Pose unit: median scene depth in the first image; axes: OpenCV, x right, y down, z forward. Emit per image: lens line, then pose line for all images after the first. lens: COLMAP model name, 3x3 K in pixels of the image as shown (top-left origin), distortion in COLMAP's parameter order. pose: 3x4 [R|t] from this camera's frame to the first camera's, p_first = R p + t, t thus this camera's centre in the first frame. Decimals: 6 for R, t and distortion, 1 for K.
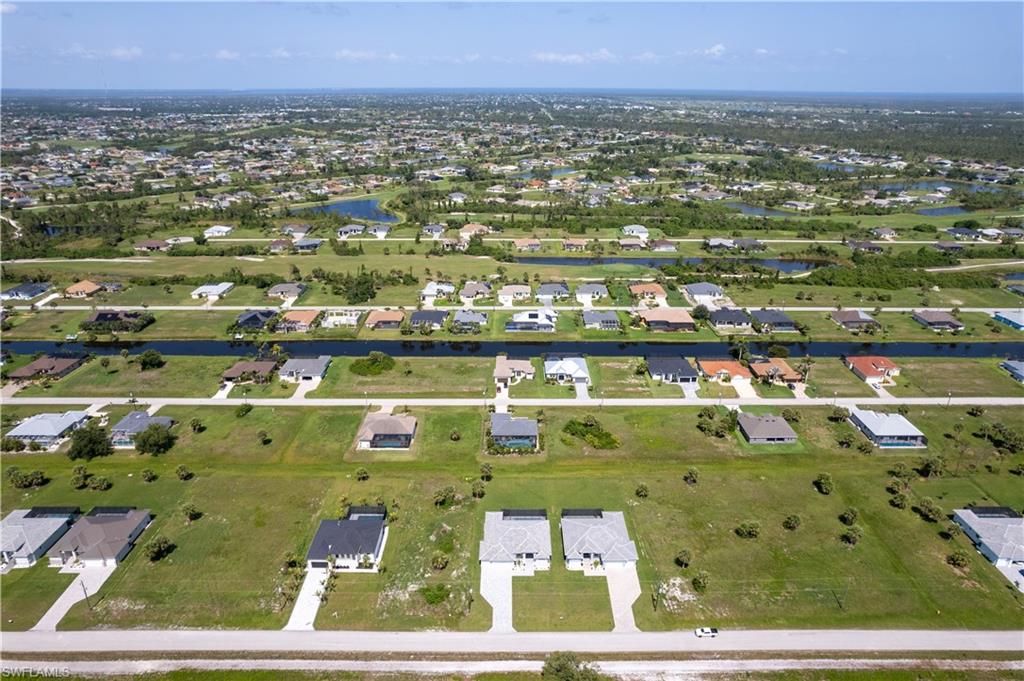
lens RADIAL K [[679.2, 0, 516.2], [0, 679.2, 336.8], [0, 0, 1]] dist [-0.075235, 0.067698]
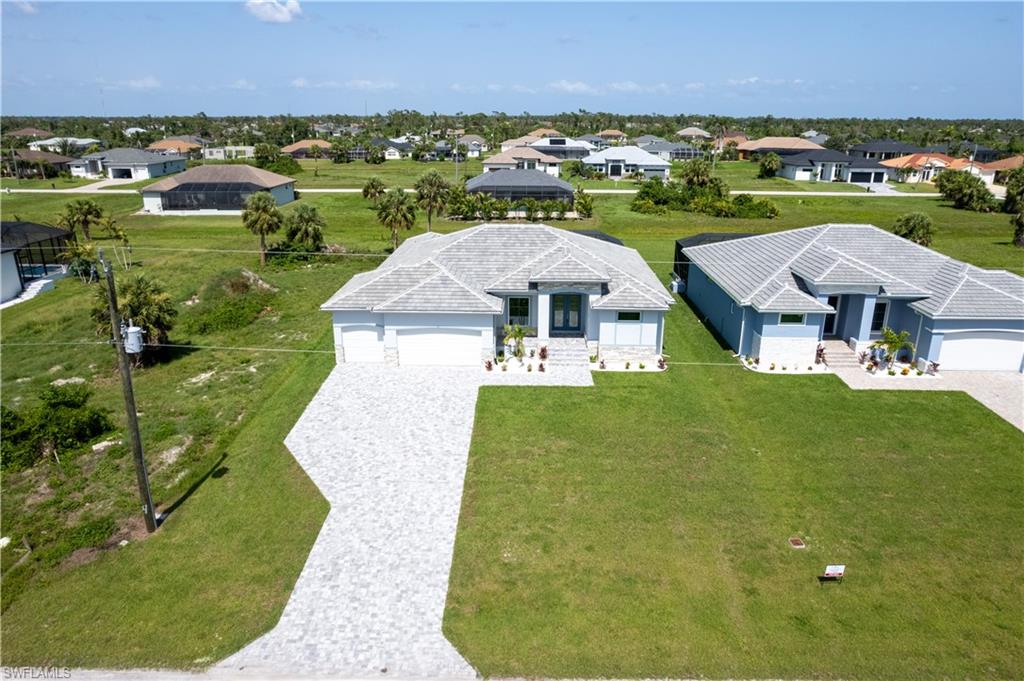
lens RADIAL K [[684.9, 0, 516.6], [0, 684.9, 340.5], [0, 0, 1]] dist [-0.083580, 0.077881]
pose [[0.999706, 0.008293, -0.022791, 0.009026], [-0.009851, 0.997561, -0.069101, 0.370140], [0.022163, 0.069305, 0.997349, 0.836303]]
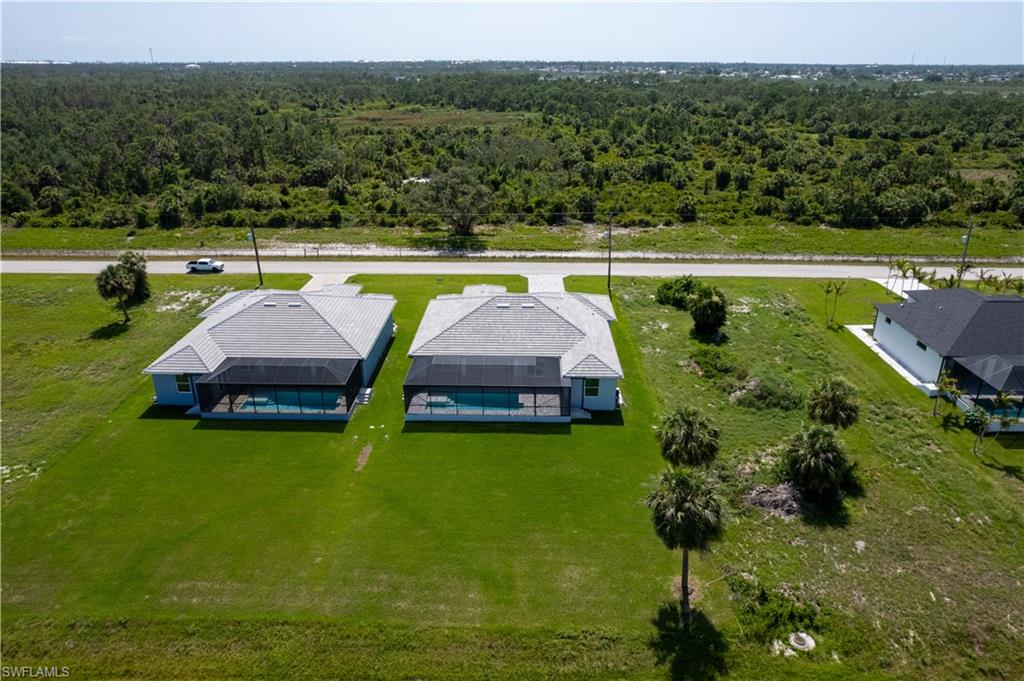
lens RADIAL K [[679.2, 0, 516.2], [0, 679.2, 336.8], [0, 0, 1]] dist [-0.075235, 0.067698]
pose [[-0.999728, -0.014658, 0.018159, -0.006700], [0.002317, 0.711928, 0.702249, 0.059413], [-0.023221, 0.702100, -0.711700, 1.375028]]
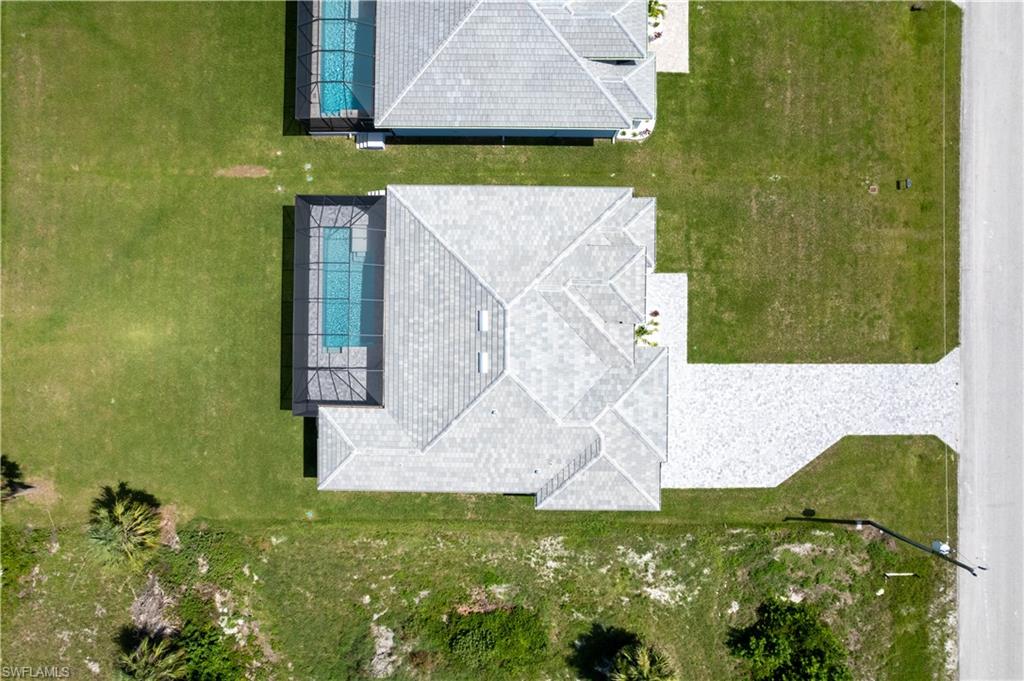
lens RADIAL K [[679.2, 0, 516.2], [0, 679.2, 336.8], [0, 0, 1]] dist [-0.075235, 0.067698]
pose [[0.015918, -0.999873, -0.000669, 0.002561], [0.379213, 0.005418, 0.925294, 0.106120], [-0.925173, -0.014982, 0.379251, 1.004196]]
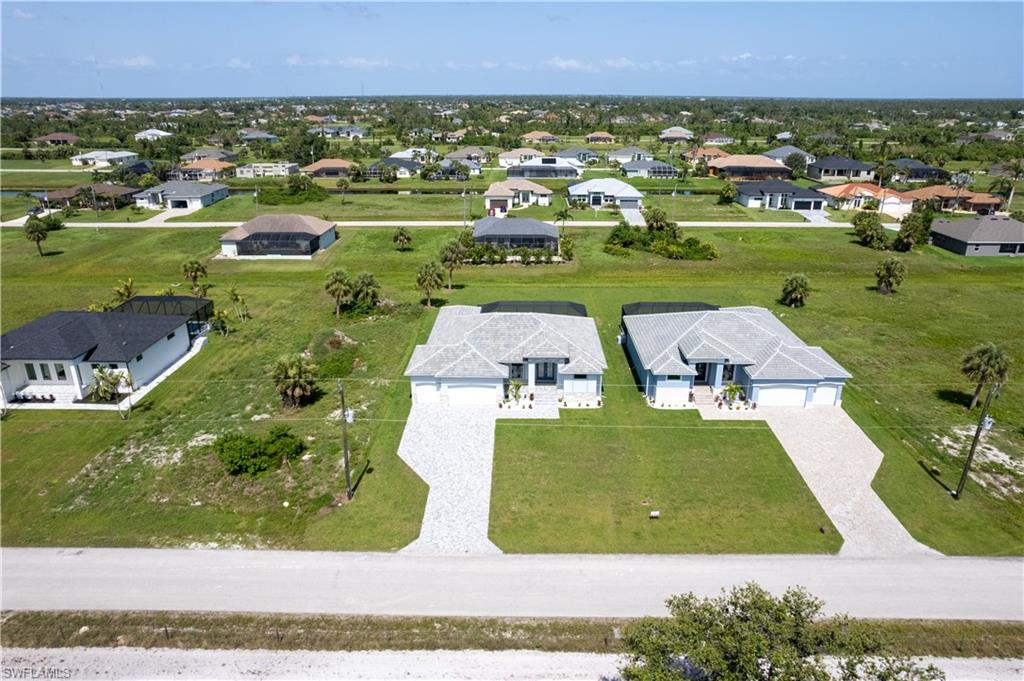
lens RADIAL K [[679.2, 0, 516.2], [0, 679.2, 336.8], [0, 0, 1]] dist [-0.075235, 0.067698]
pose [[0.999836, 0.002790, -0.017875, 0.010757], [-0.003463, 0.999281, -0.037753, 0.339131], [0.017757, 0.037808, 0.999127, 0.673430]]
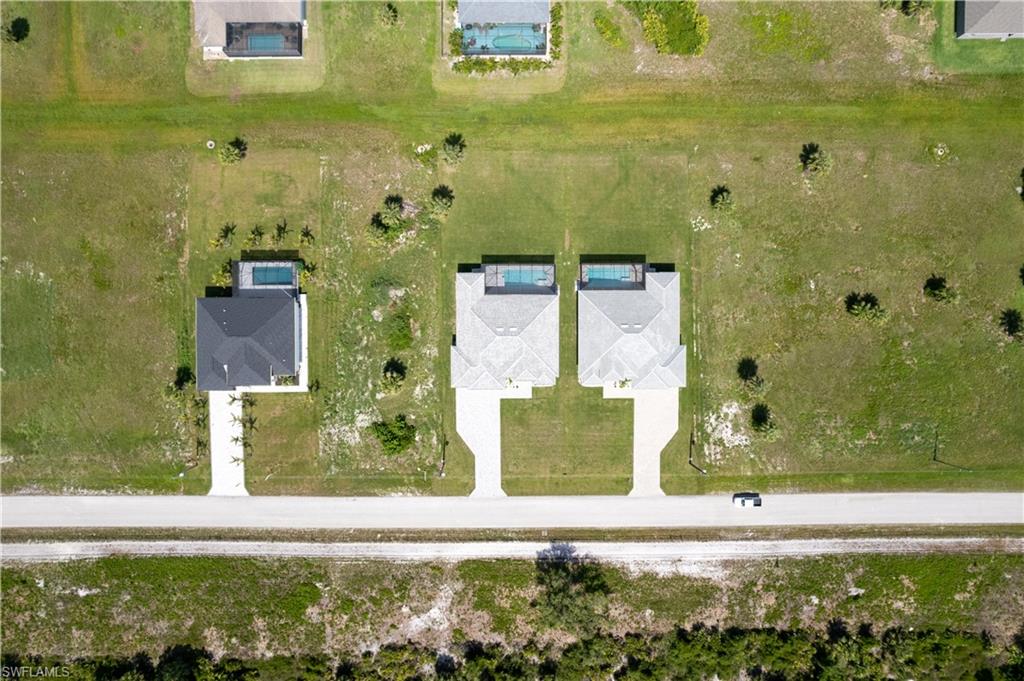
lens RADIAL K [[679.2, 0, 516.2], [0, 679.2, 336.8], [0, 0, 1]] dist [-0.075235, 0.067698]
pose [[0.999991, 0.003212, 0.002866, 0.008514], [-0.003787, 0.340033, 0.940406, -0.344979], [0.002046, -0.940408, 0.340042, 0.854233]]
